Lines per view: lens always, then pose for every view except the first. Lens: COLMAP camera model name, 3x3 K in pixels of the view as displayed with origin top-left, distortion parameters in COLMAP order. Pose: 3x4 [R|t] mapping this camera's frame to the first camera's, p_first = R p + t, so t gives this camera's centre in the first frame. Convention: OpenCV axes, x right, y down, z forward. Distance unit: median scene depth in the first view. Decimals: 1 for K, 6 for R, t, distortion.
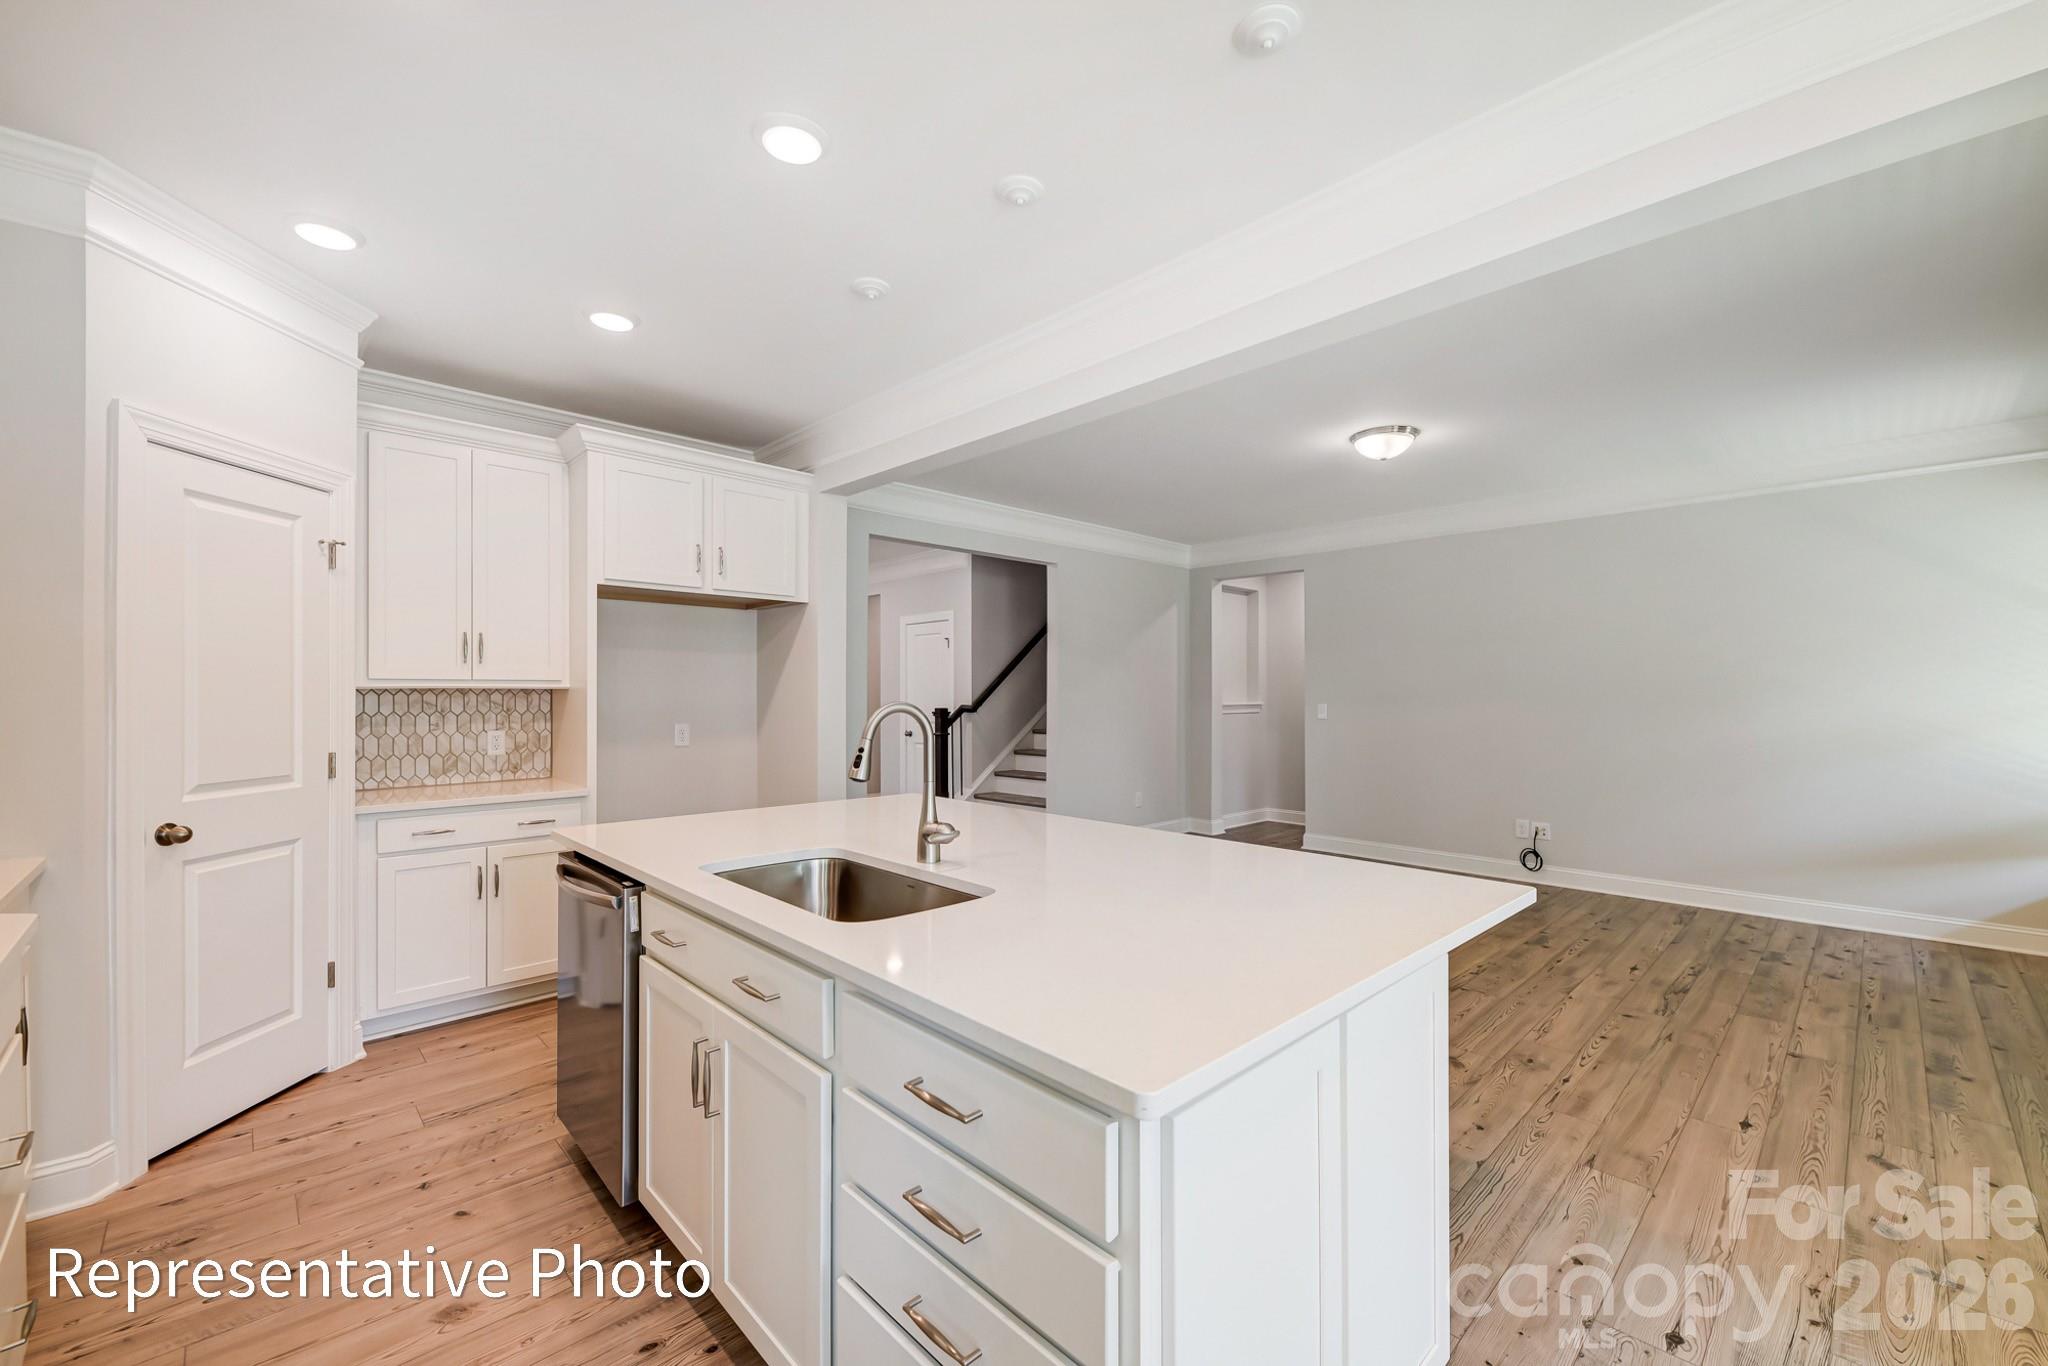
lens RADIAL K [[817.7, 0, 1025.9], [0, 817.7, 691.7], [0, 0, 1]] dist [0.013642, -0.008424]
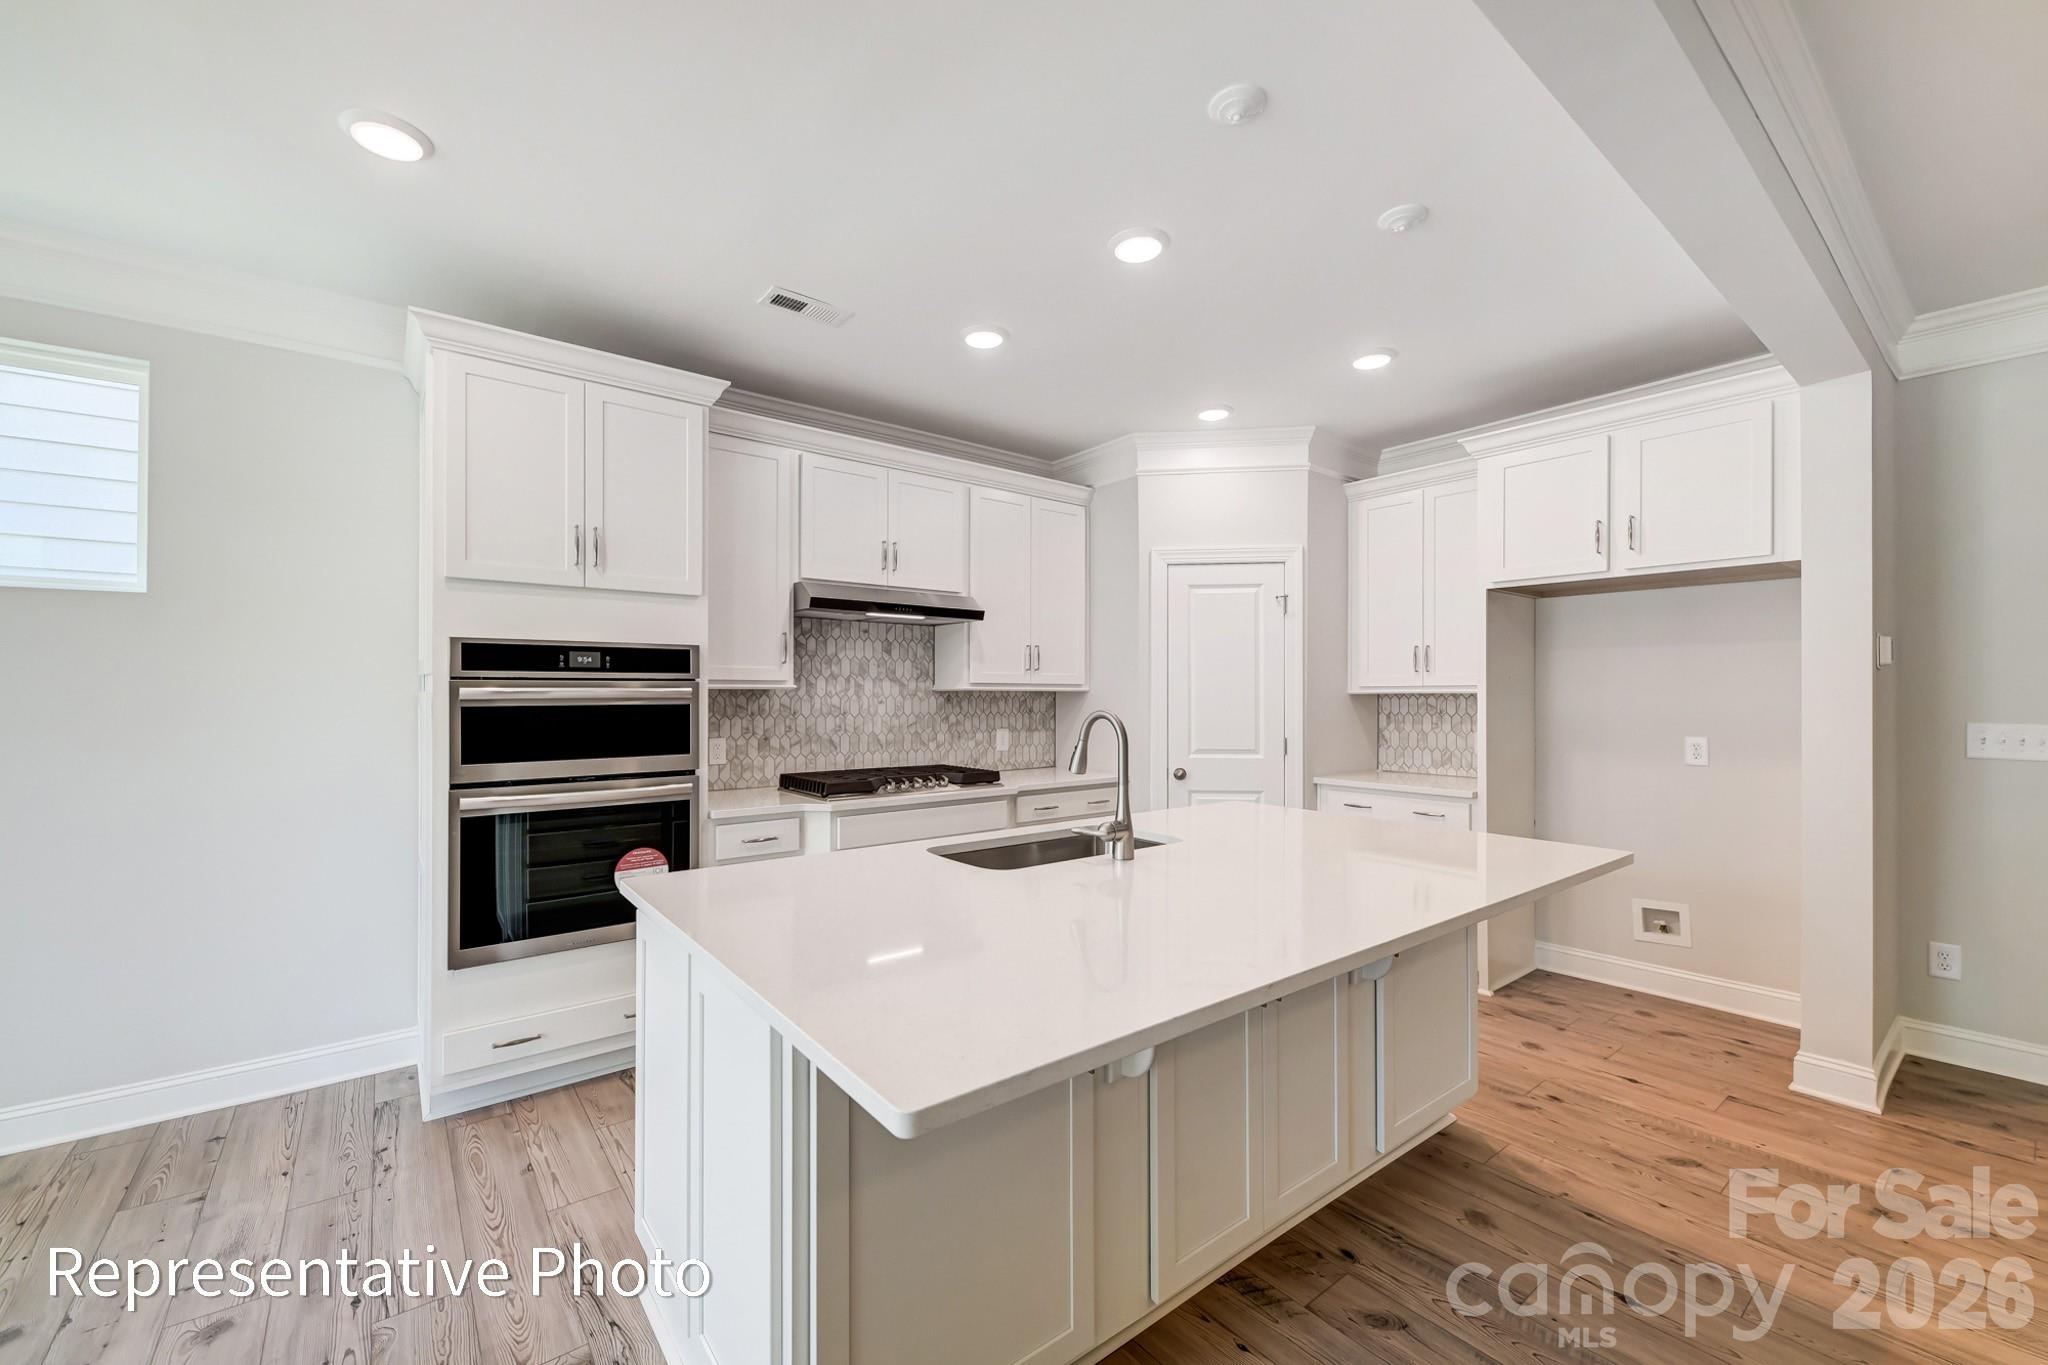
lens RADIAL K [[817.7, 0, 1025.9], [0, 817.7, 691.2], [0, 0, 1]] dist [0.013642, -0.008424]
pose [[-0.096366, -0.004057, -0.995338, 0.528469], [0.002852, 0.999986, -0.004352, -0.003675], [0.995342, -0.003258, -0.096353, 0.534237]]
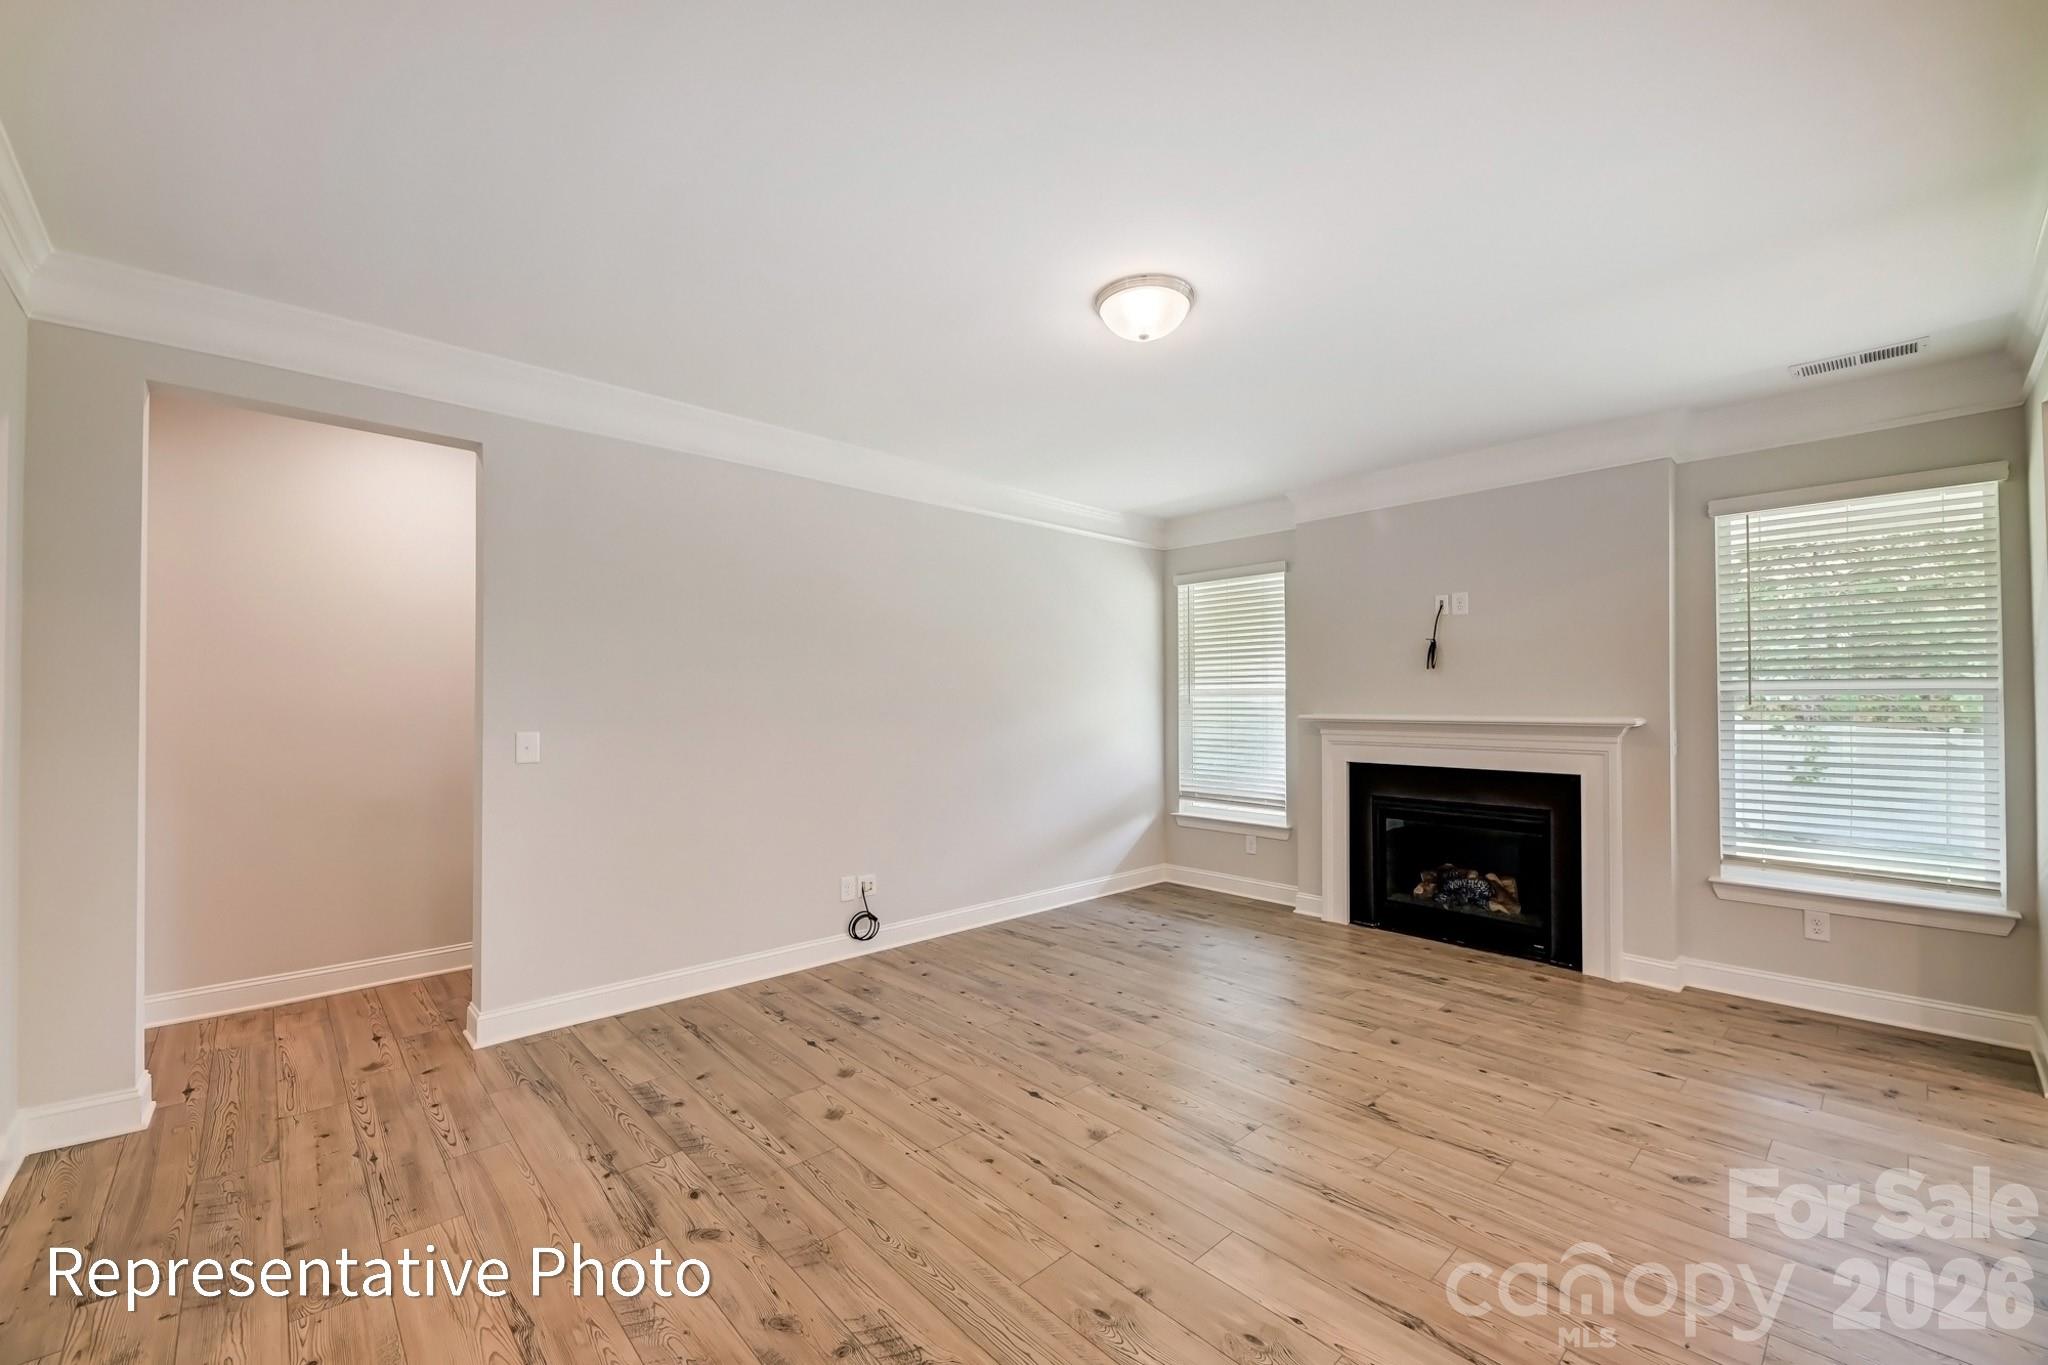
lens RADIAL K [[812.7, 0, 1025.4], [0, 812.7, 694.8], [0, 0, 1]] dist [0.016156, -0.009542]
pose [[0.015891, 0.010762, 0.999816, -0.221413], [-0.001537, 0.999941, -0.010739, -0.003796], [-0.999873, -0.001366, 0.015906, 1.304025]]
